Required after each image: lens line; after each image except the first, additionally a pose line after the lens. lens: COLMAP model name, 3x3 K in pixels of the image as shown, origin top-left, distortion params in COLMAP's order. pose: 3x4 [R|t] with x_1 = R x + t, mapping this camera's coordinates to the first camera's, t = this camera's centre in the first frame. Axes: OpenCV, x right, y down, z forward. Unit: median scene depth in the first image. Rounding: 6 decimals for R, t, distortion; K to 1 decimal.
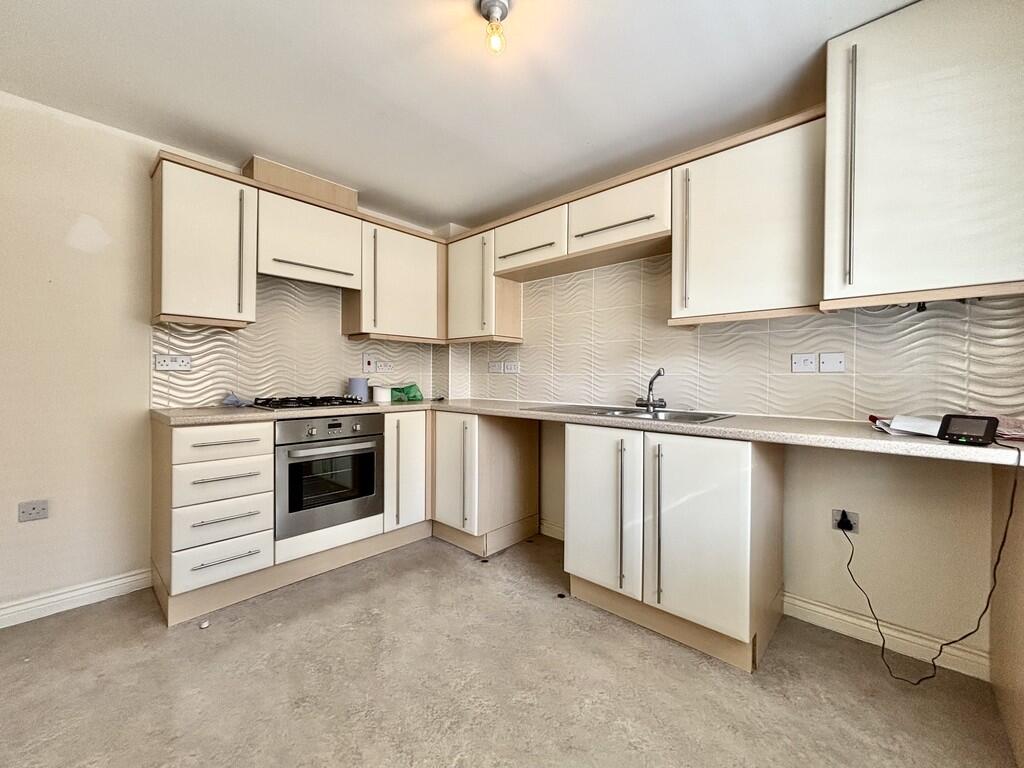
lens RADIAL K [[417.2, 0, 509.5], [0, 417.2, 380.4], [0, 0, 1]] dist [0.000590, -0.000140]
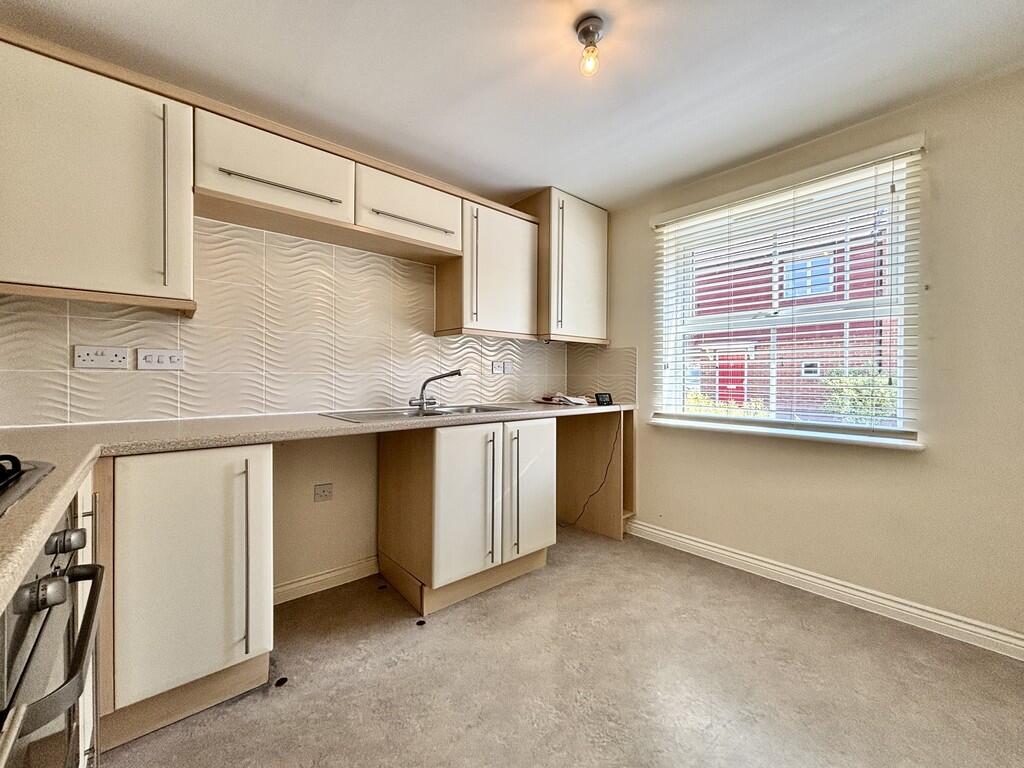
lens RADIAL K [[417.2, 0, 509.8], [0, 417.2, 380.8], [0, 0, 1]] dist [0.000590, -0.000140]
pose [[0.104374, -0.012615, 0.994458, -0.783978], [0.004464, 0.999915, 0.012216, -0.012184], [-0.994528, 0.003165, 0.104421, 0.763579]]
